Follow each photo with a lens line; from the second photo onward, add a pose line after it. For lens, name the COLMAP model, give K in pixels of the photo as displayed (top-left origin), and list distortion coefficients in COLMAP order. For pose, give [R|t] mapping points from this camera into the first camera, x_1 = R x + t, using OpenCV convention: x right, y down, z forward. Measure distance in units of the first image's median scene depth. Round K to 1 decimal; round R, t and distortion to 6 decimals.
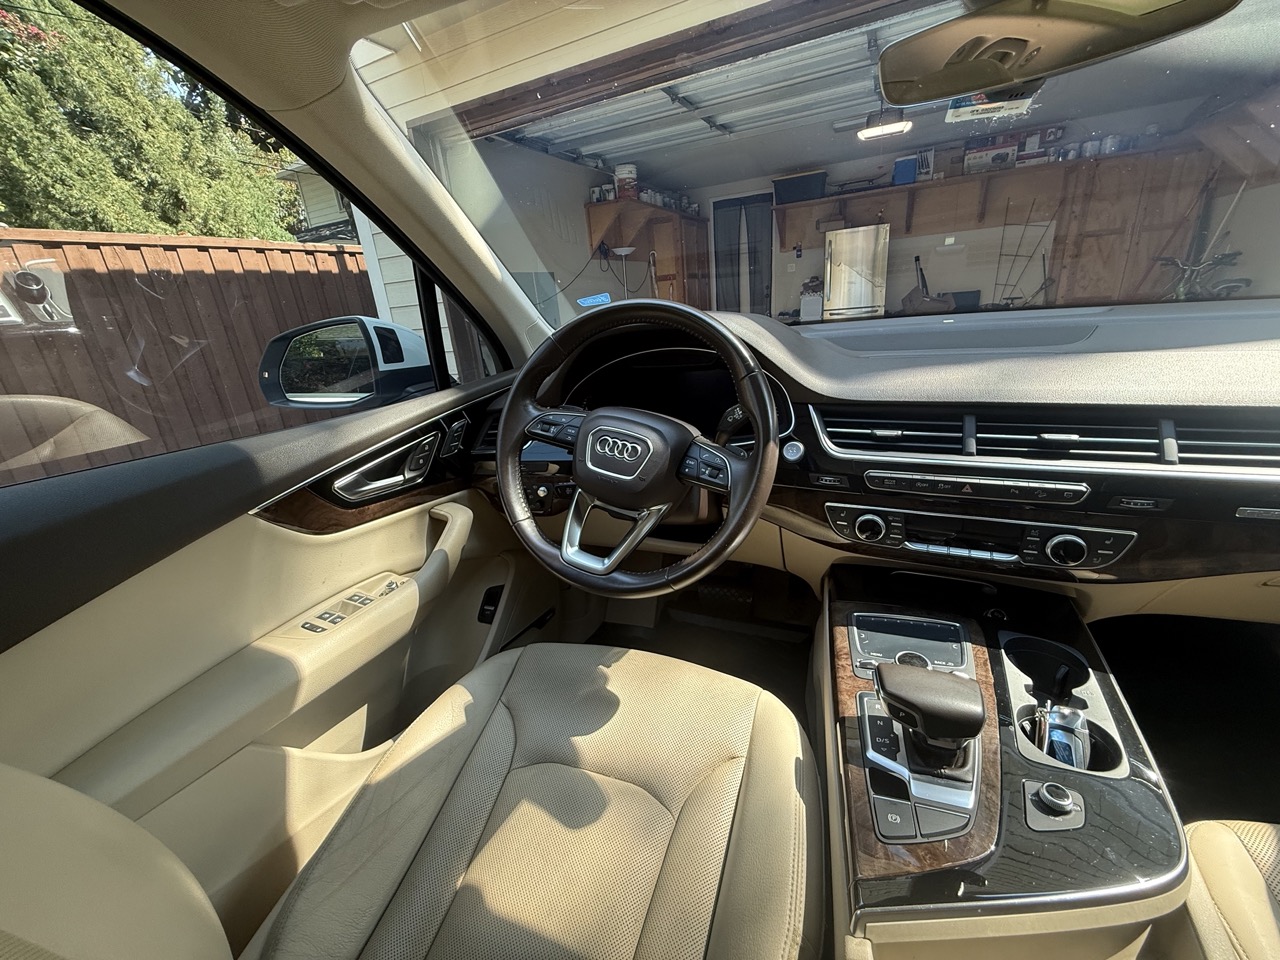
lens RADIAL K [[507.8, 0, 636.3], [0, 507.8, 480.9], [0, 0, 1]] dist [-0.001406, 0.000697]
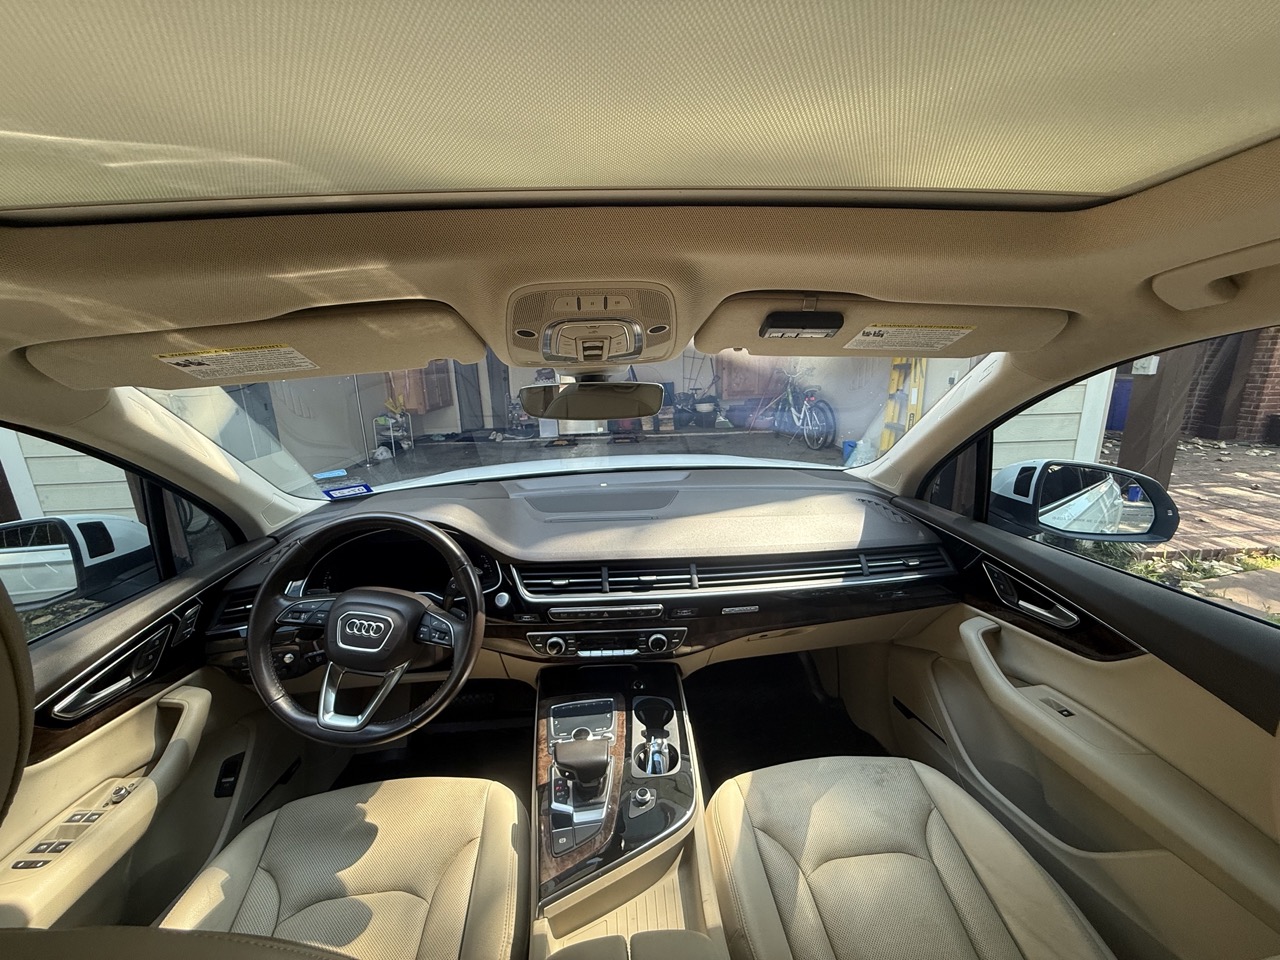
lens RADIAL K [[507.8, 0, 636.3], [0, 507.8, 480.9], [0, 0, 1]] dist [-0.001406, 0.000697]
pose [[0.886845, -0.056648, 0.458581, 0.007028], [0.114029, 0.988592, -0.098401, -0.228319], [-0.447775, 0.139558, 0.883188, -0.535620]]
